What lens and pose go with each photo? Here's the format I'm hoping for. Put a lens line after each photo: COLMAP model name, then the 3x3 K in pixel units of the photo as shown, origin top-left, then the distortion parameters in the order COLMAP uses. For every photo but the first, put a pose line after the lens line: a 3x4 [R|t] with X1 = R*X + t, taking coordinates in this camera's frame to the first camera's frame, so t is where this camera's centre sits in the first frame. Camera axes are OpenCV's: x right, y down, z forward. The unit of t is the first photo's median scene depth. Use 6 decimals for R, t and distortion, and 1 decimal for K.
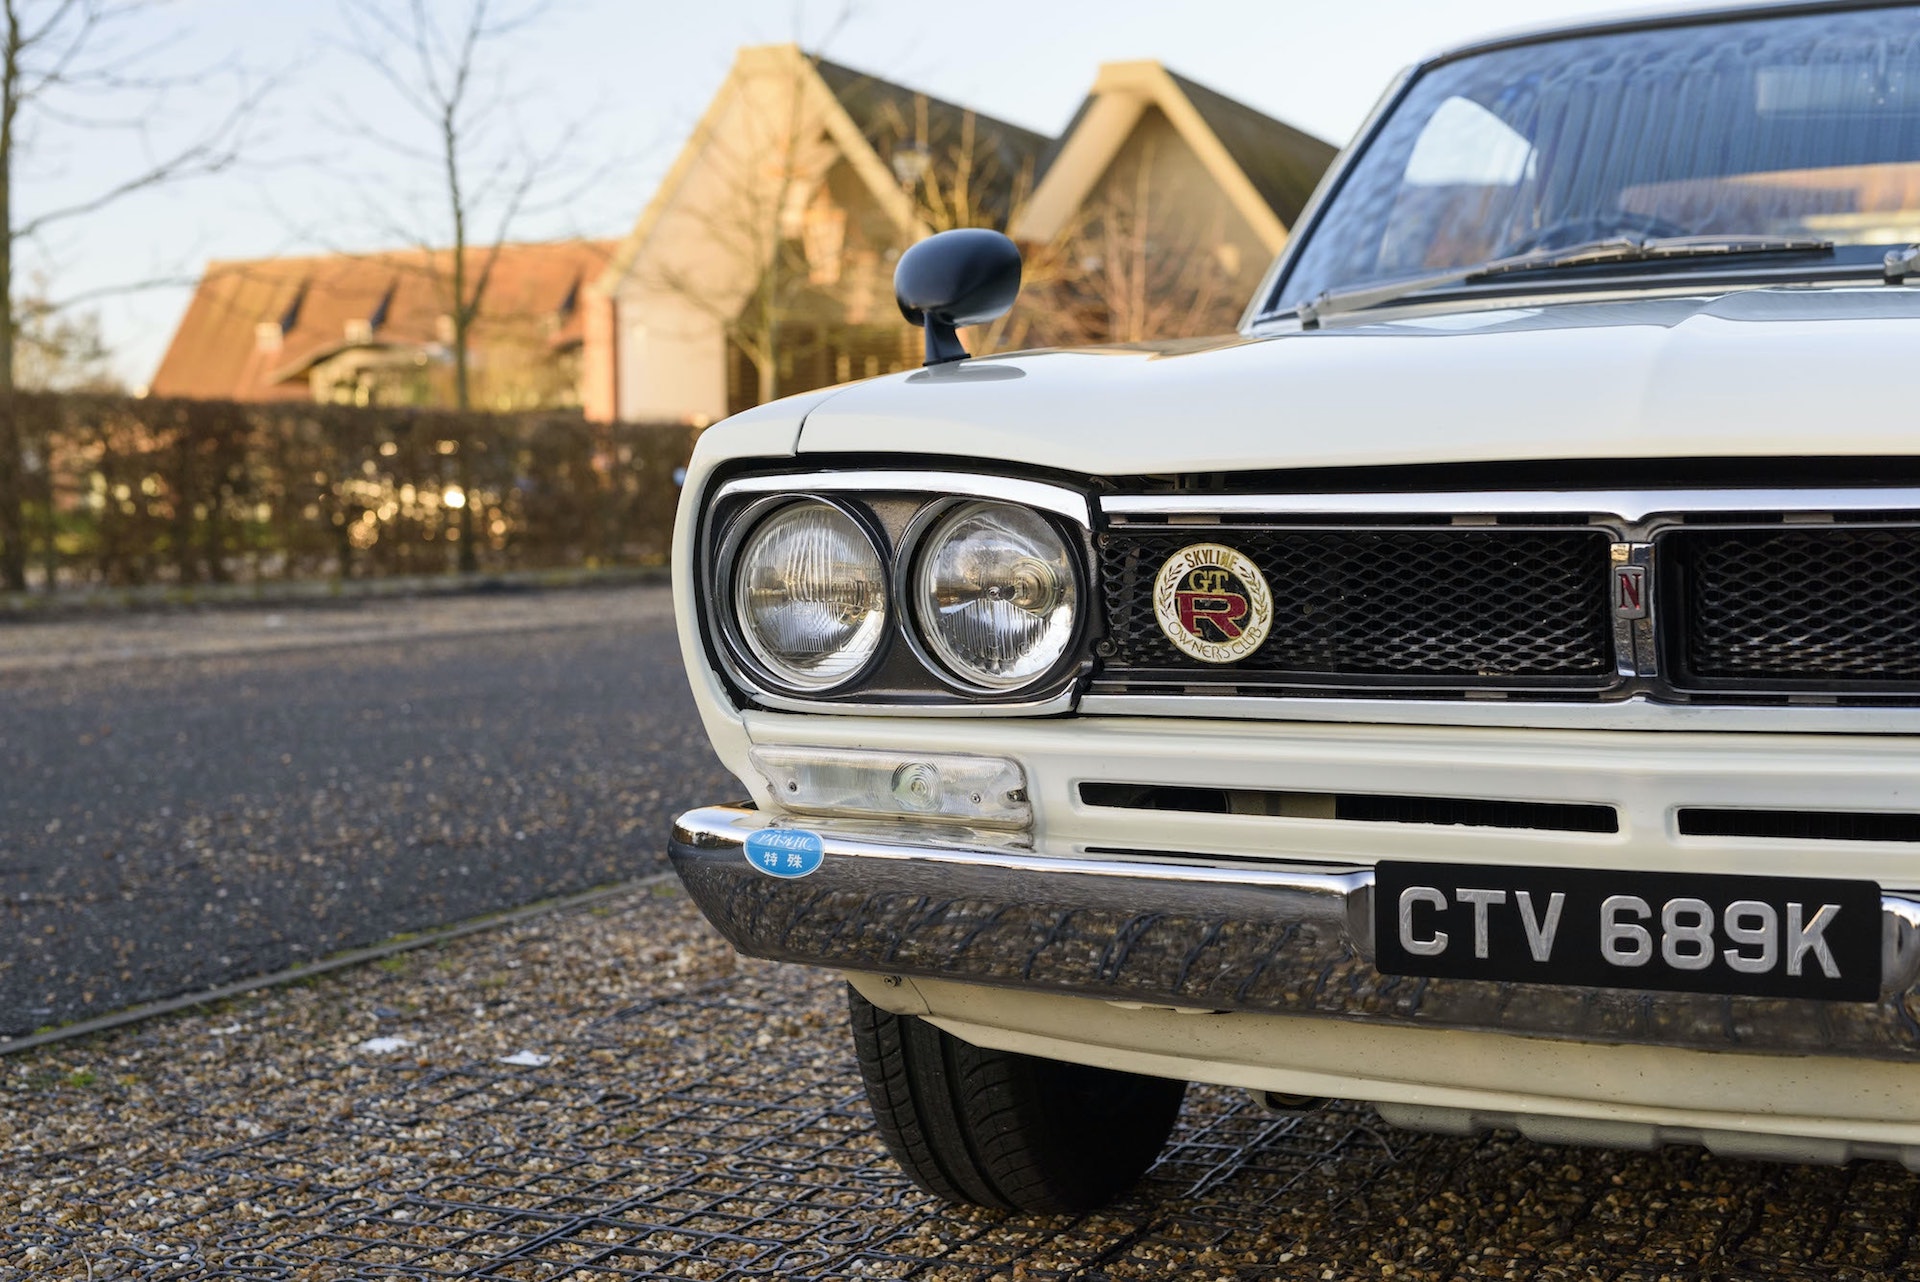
lens RADIAL K [[2627.7, 0, 960.0], [0, 2627.7, 641.0], [0, 0, 1]] dist [-0.027048, -0.026626]
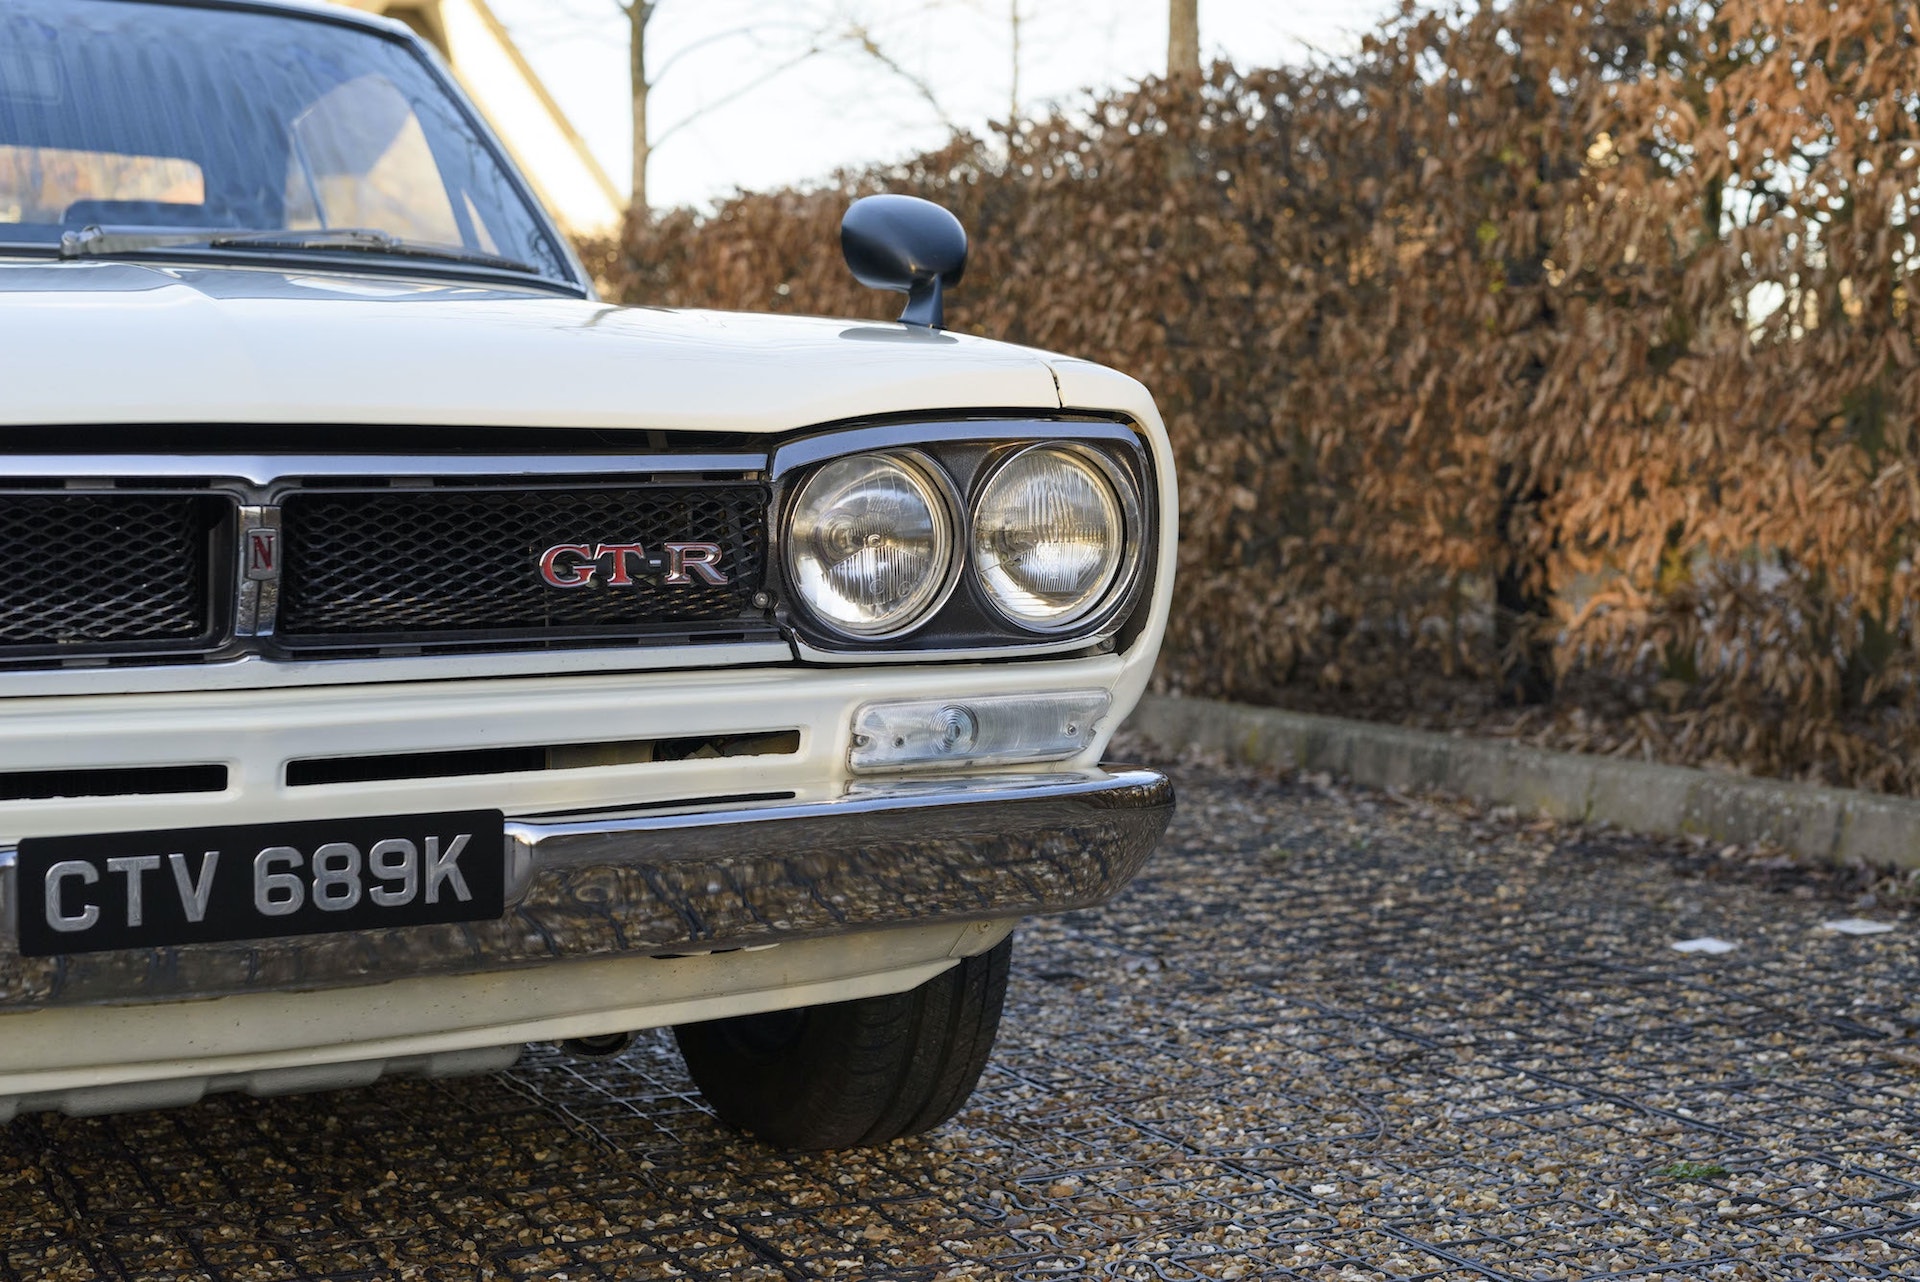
lens RADIAL K [[2627.7, 0, 960.0], [0, 2627.7, 641.0], [0, 0, 1]] dist [-0.027048, -0.026626]
pose [[0.634868, -0.039347, 0.771618, -0.361058], [0.035675, 0.999130, 0.021597, 0.003153], [-0.771796, 0.013816, 0.635720, 0.130590]]
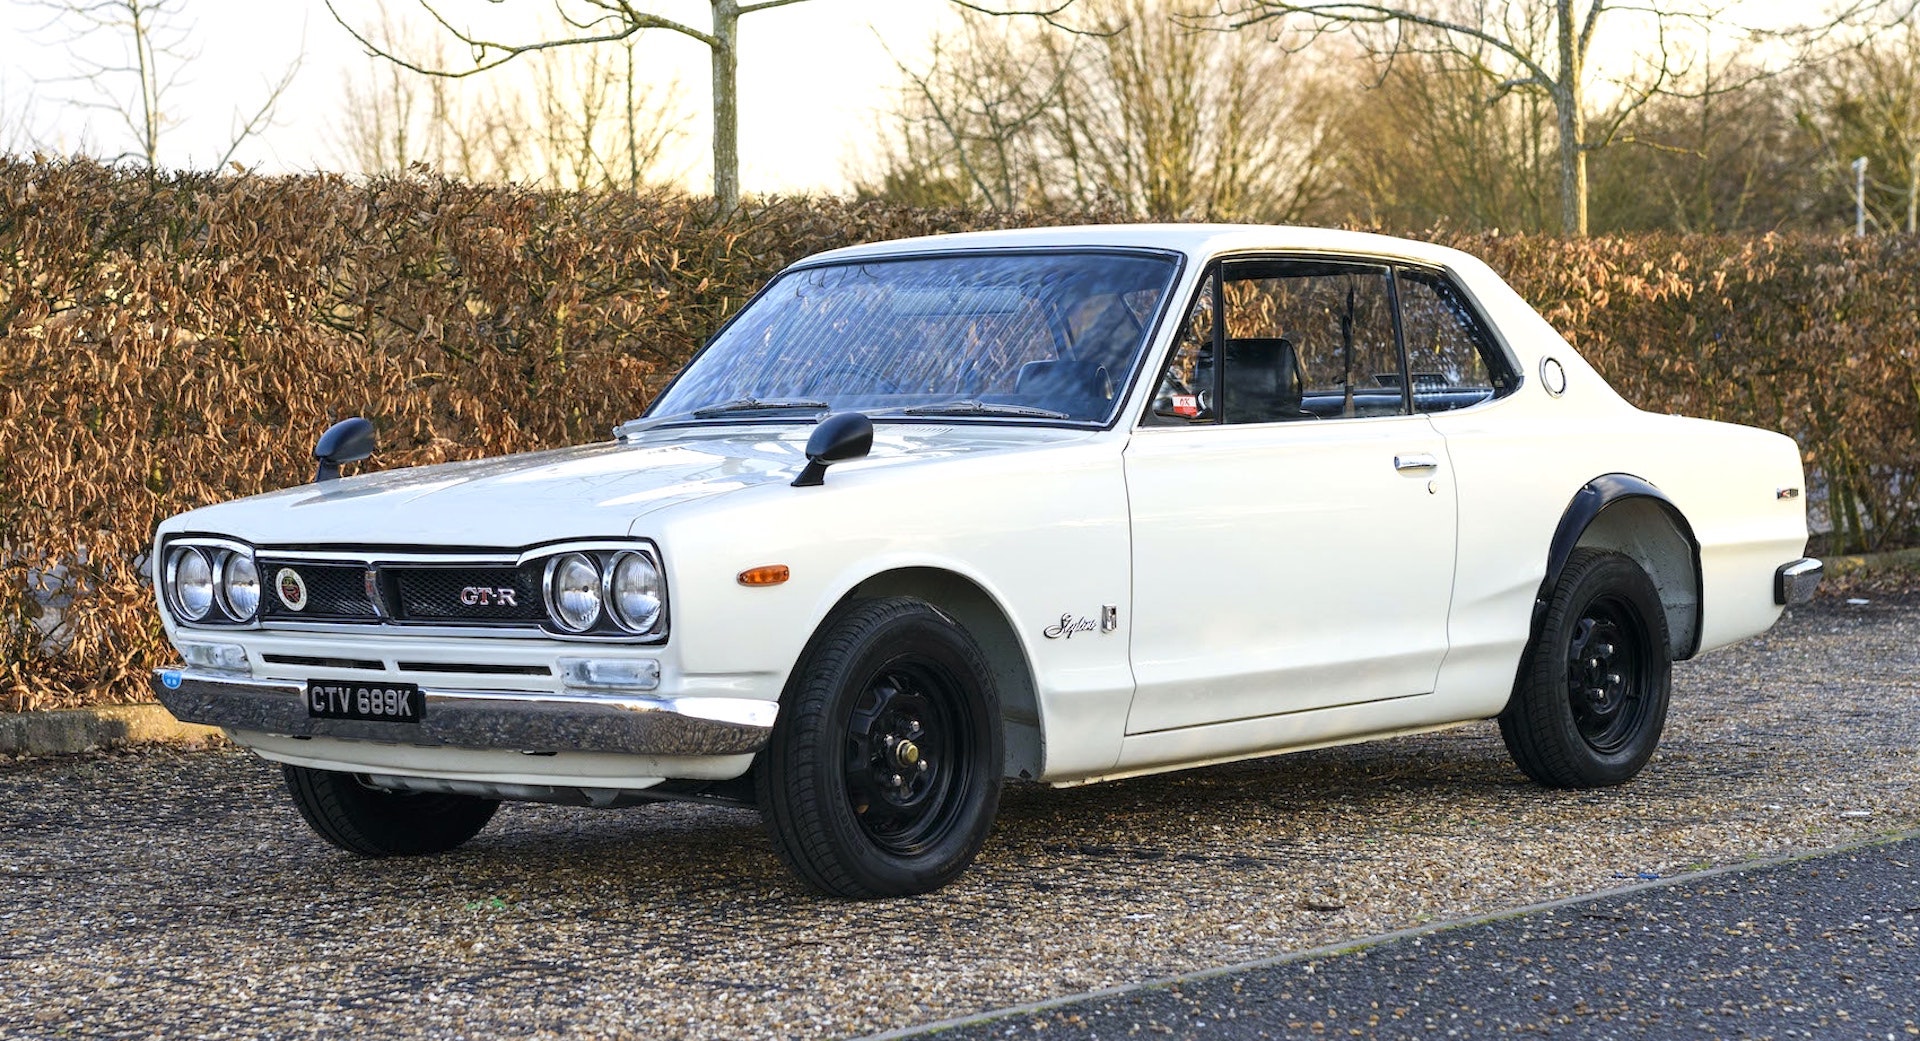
lens RADIAL K [[3706.1, 0, 960.0], [0, 3706.1, 520.5], [0, 0, 1]] dist [-0.052388, -0.166129]
pose [[0.962329, 0.001346, -0.271885, 2.012758], [-0.005363, 0.999887, -0.014032, -0.039245], [0.271836, 0.014962, 0.962227, -2.822559]]
